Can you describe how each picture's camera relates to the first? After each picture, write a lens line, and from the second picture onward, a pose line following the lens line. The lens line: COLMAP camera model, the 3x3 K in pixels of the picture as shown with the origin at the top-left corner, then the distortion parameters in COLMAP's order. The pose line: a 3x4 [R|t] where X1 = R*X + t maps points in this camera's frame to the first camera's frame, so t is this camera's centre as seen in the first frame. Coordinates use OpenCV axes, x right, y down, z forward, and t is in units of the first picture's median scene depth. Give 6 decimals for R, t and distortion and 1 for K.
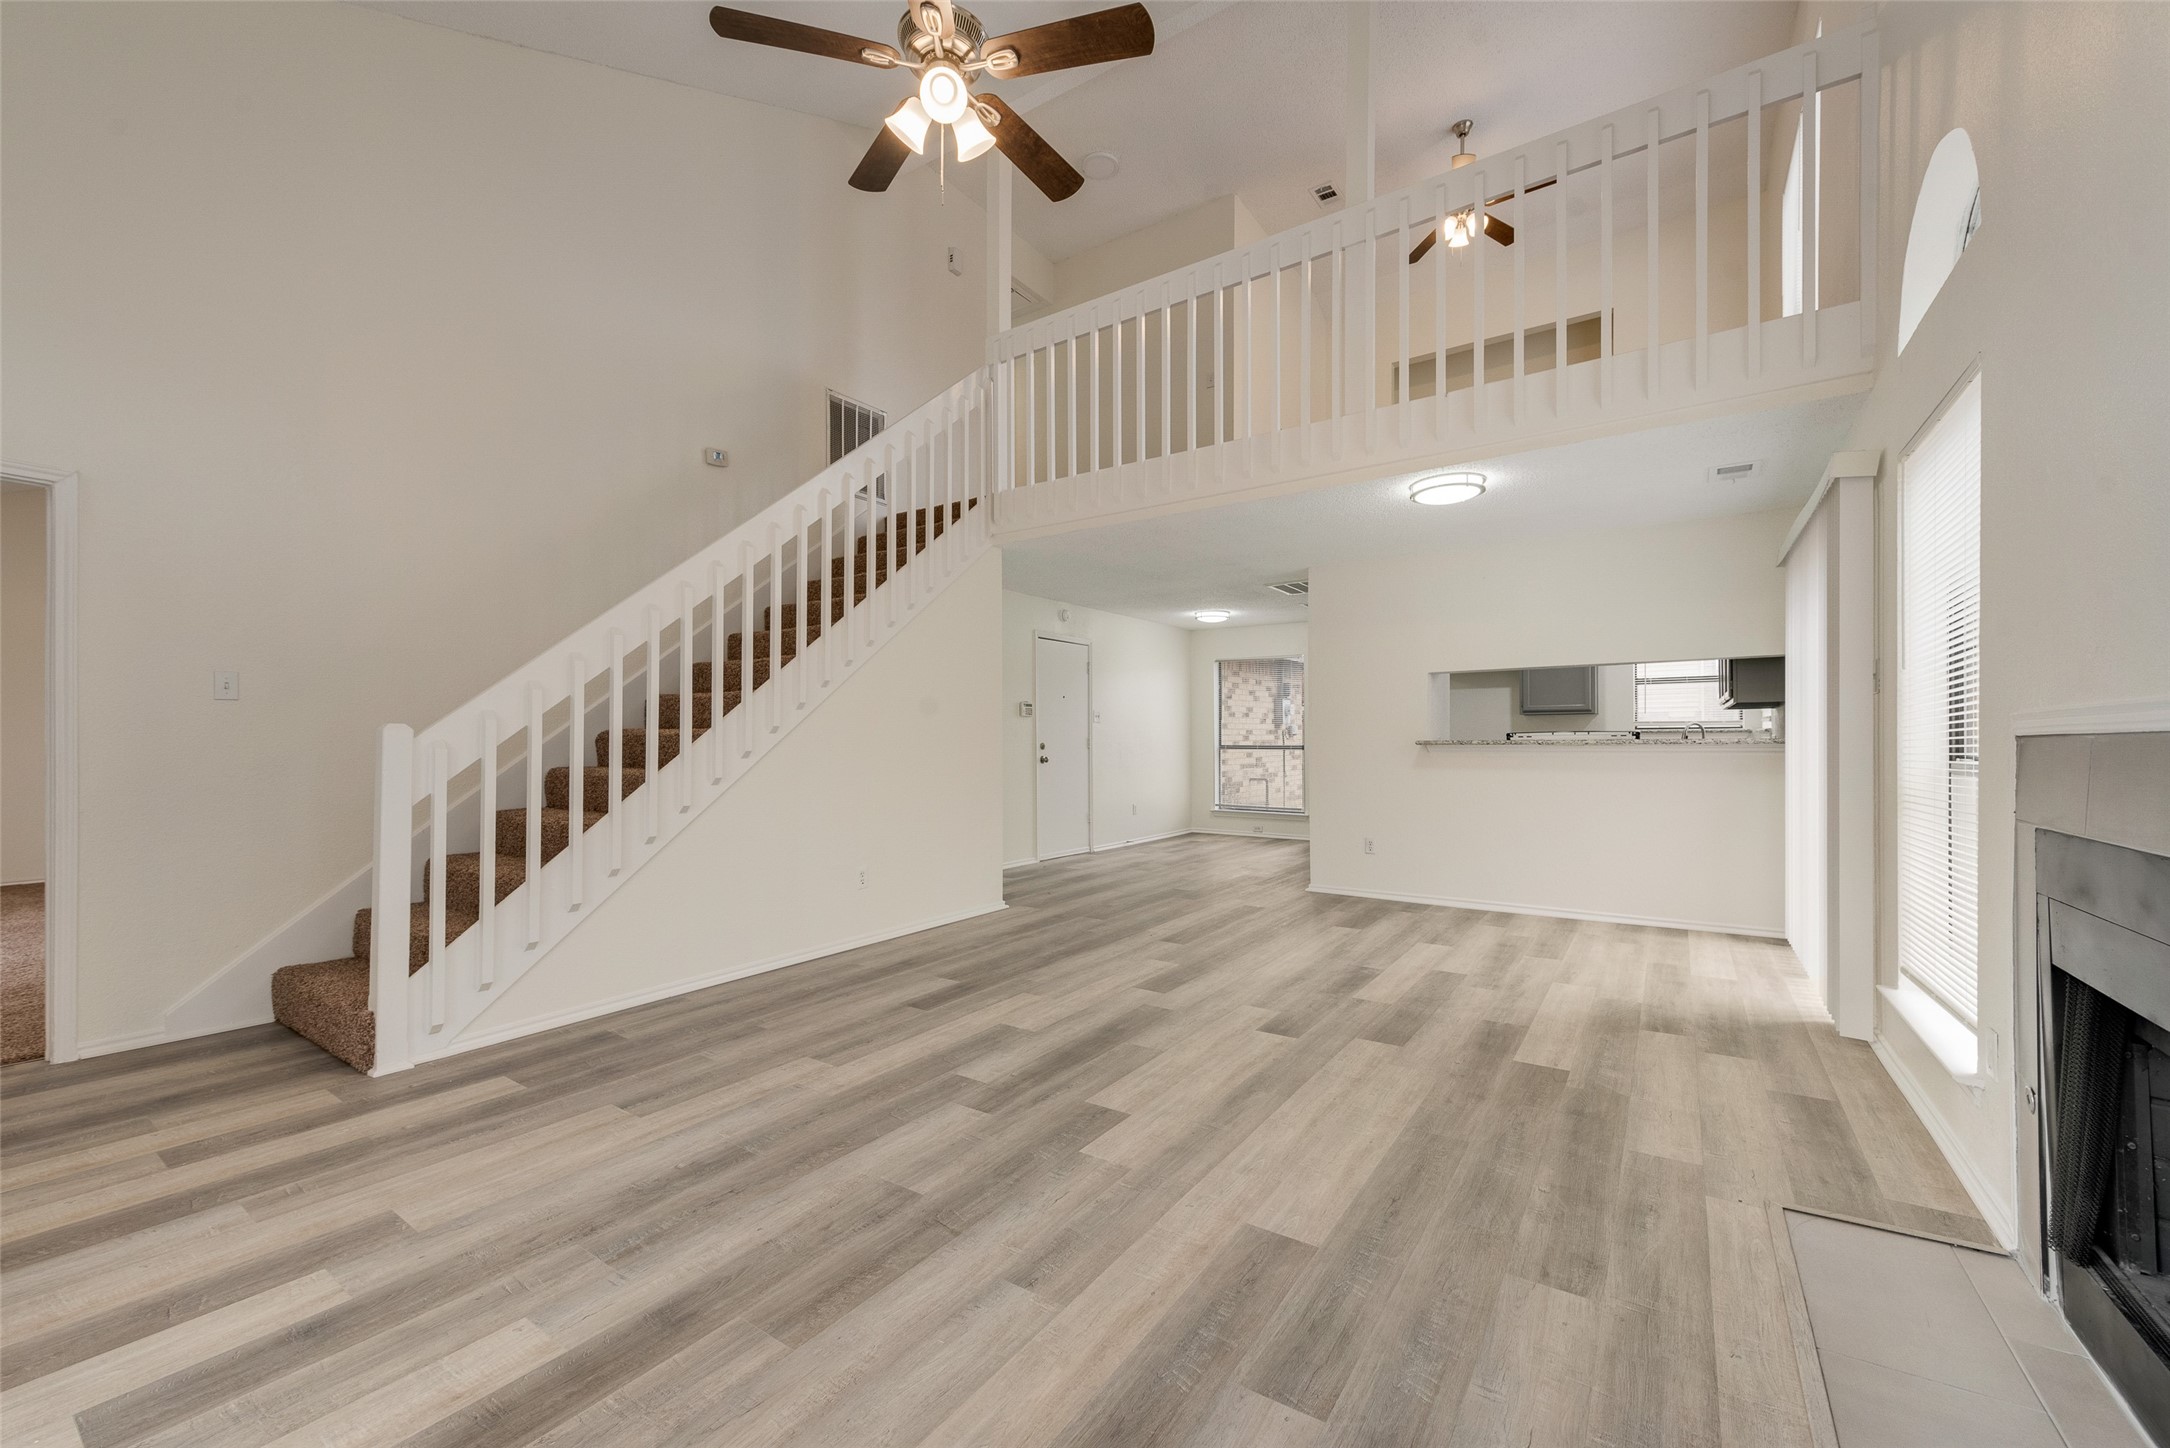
lens RADIAL K [[872.5, 0, 1076.6], [0, 872.5, 730.0], [0, 0, 1]] dist [0.013385, -0.003534]
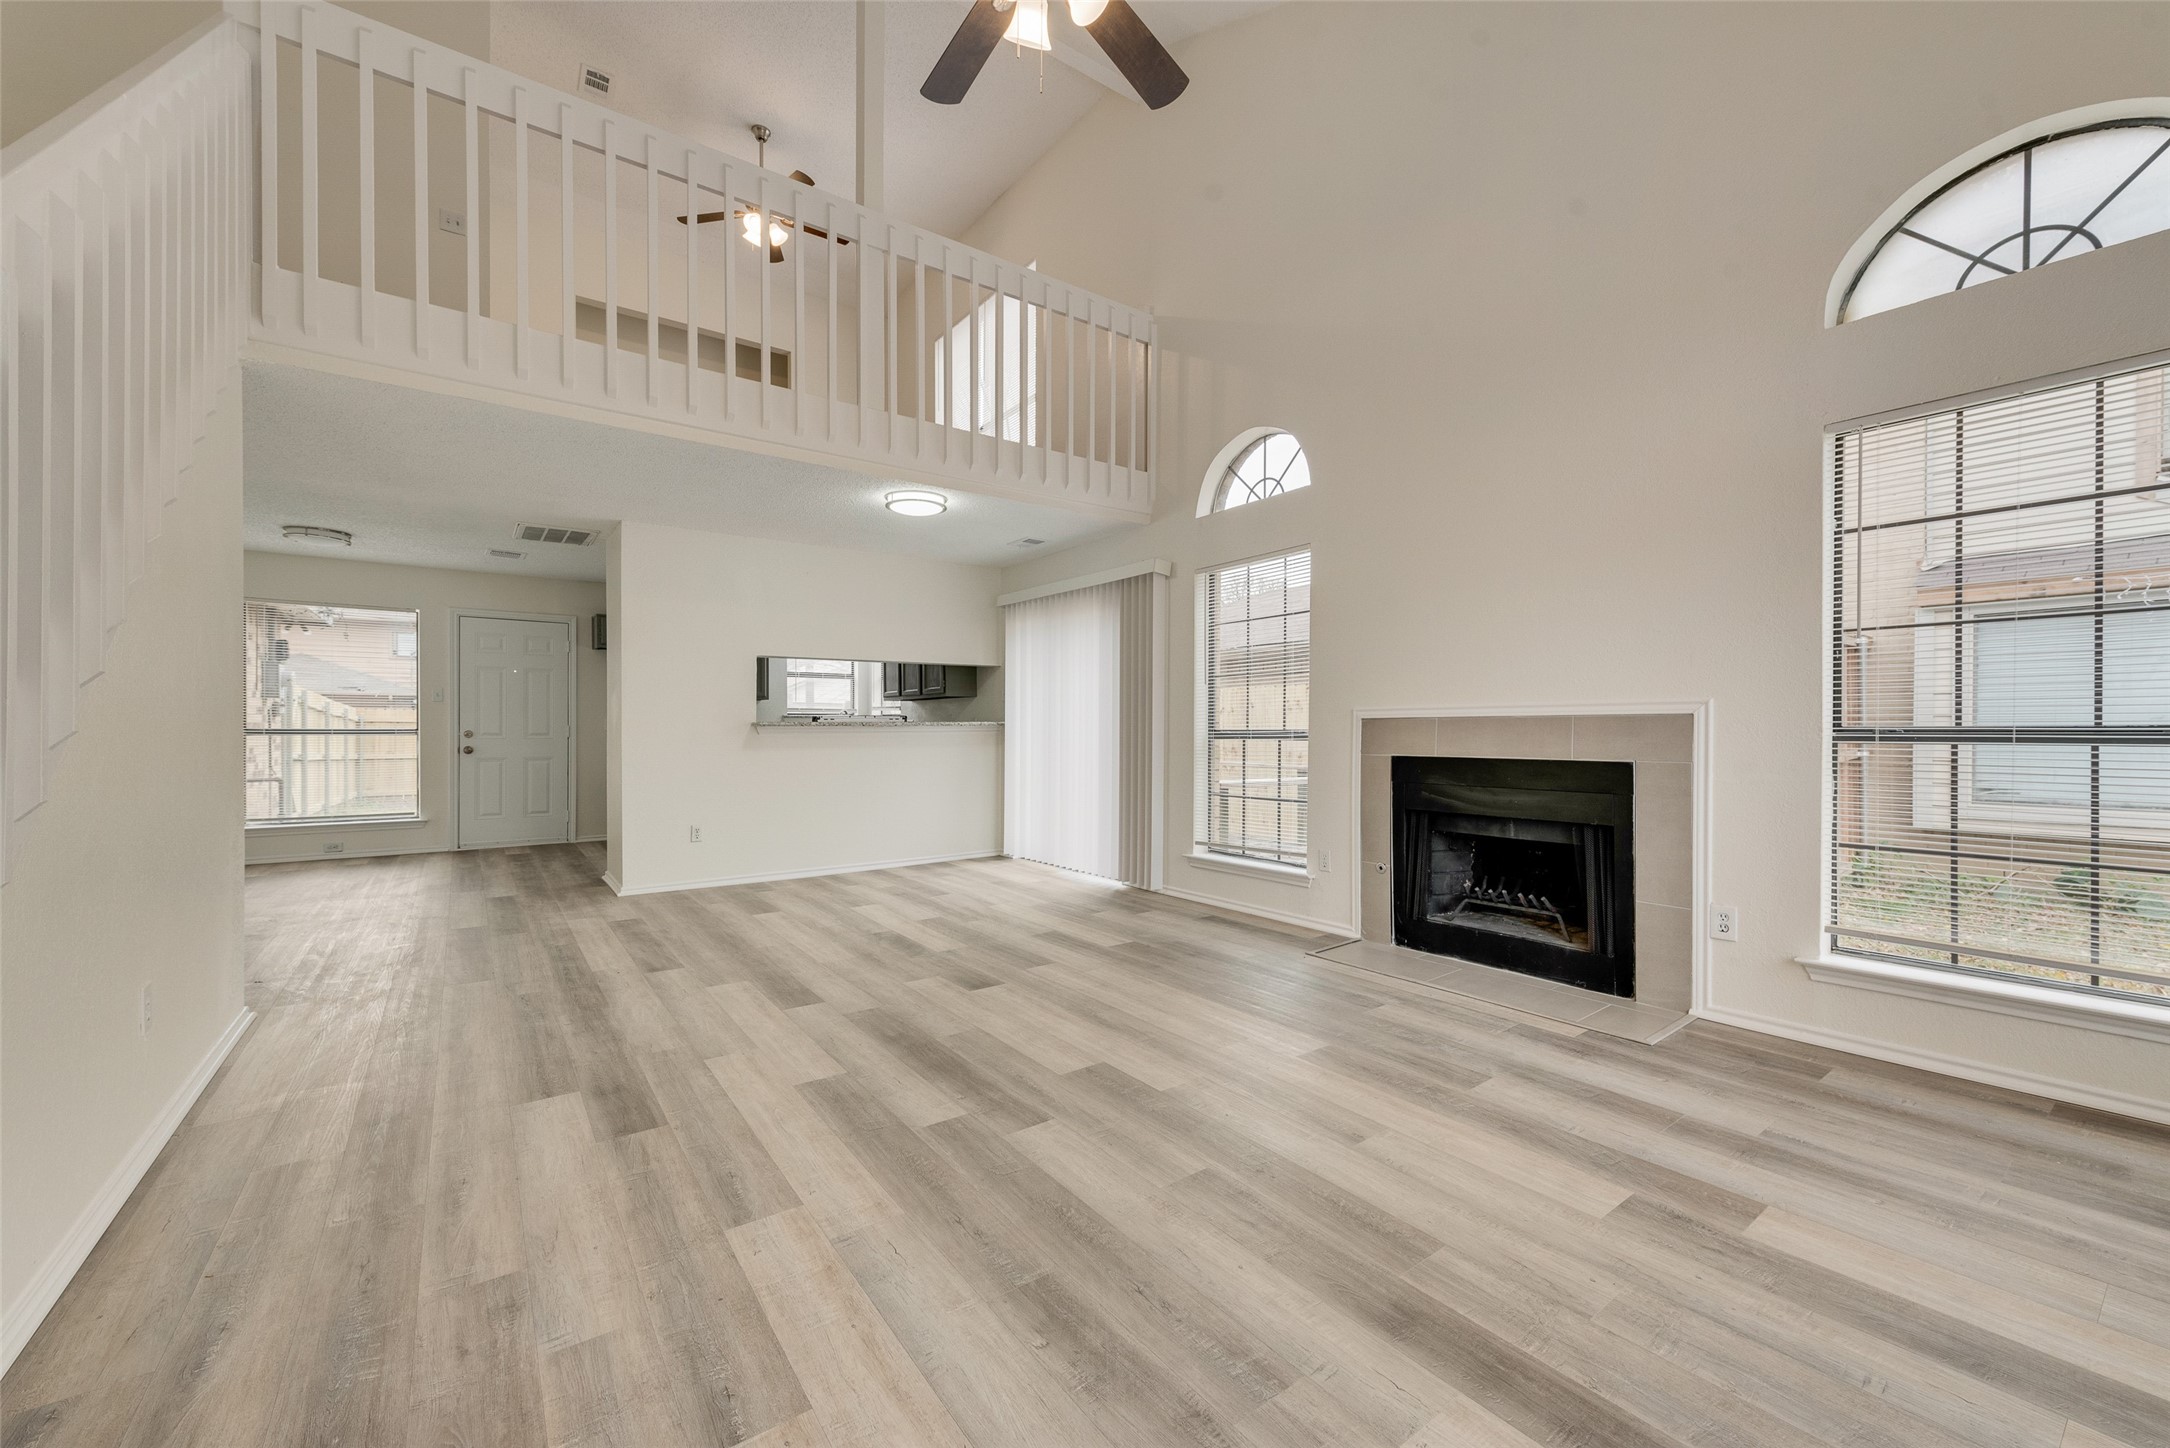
lens RADIAL K [[854.3, 0, 1123.2], [0, 854.3, 726.1], [0, 0, 1]] dist [0.002562, -0.000113]
pose [[0.310570, -0.001943, 0.950549, -0.734137], [-0.005988, 0.999974, 0.004001, 0.019880], [-0.950532, -0.006934, 0.310550, 0.521669]]
